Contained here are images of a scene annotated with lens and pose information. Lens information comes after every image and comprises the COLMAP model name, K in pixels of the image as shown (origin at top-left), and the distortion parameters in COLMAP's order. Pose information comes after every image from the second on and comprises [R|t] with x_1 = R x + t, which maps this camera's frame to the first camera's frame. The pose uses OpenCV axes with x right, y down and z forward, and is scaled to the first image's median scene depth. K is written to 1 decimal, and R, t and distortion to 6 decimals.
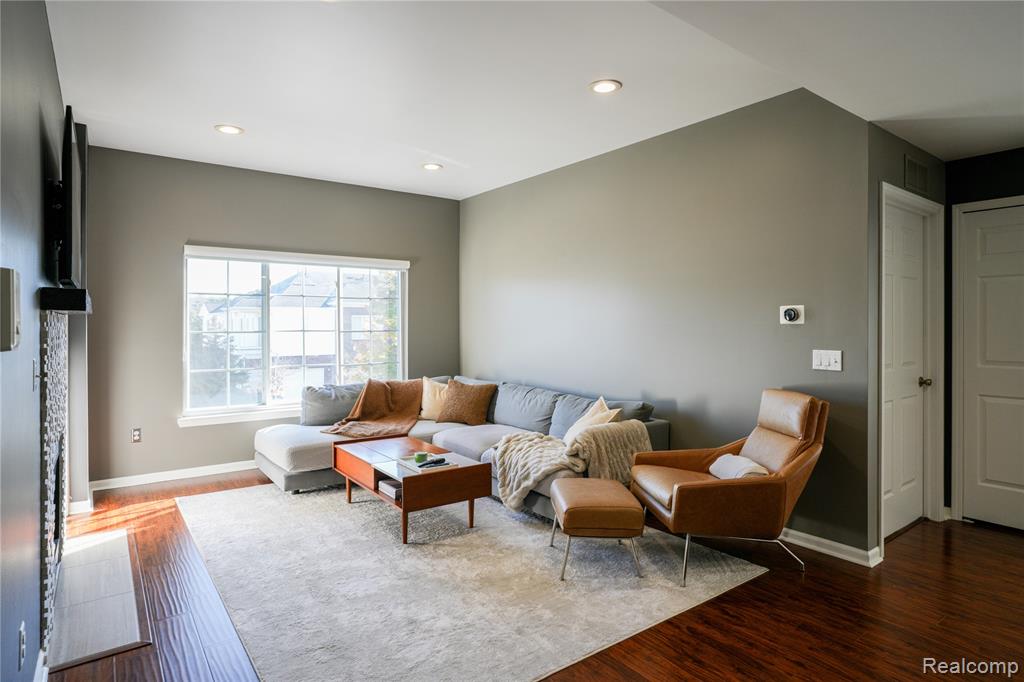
lens RADIAL K [[564.5, 0, 512.0], [0, 564.5, 341.0], [0, 0, 1]] dist [-0.033504, -0.000413]
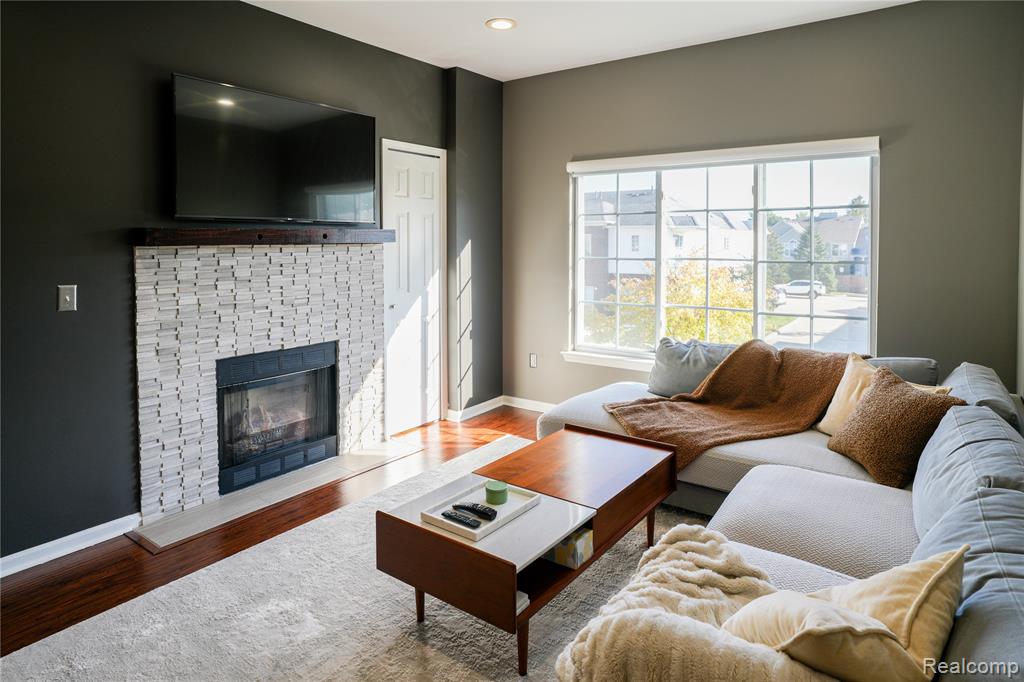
lens RADIAL K [[595.1, 0, 514.6], [0, 595.1, 244.3], [0, 0, 1]] dist [0.003203, 0.001179]
pose [[0.318185, 0.005570, -0.948012, 0.293262], [-0.028497, 0.999587, -0.003691, -0.029311], [0.947600, 0.028190, 0.318212, 0.573531]]
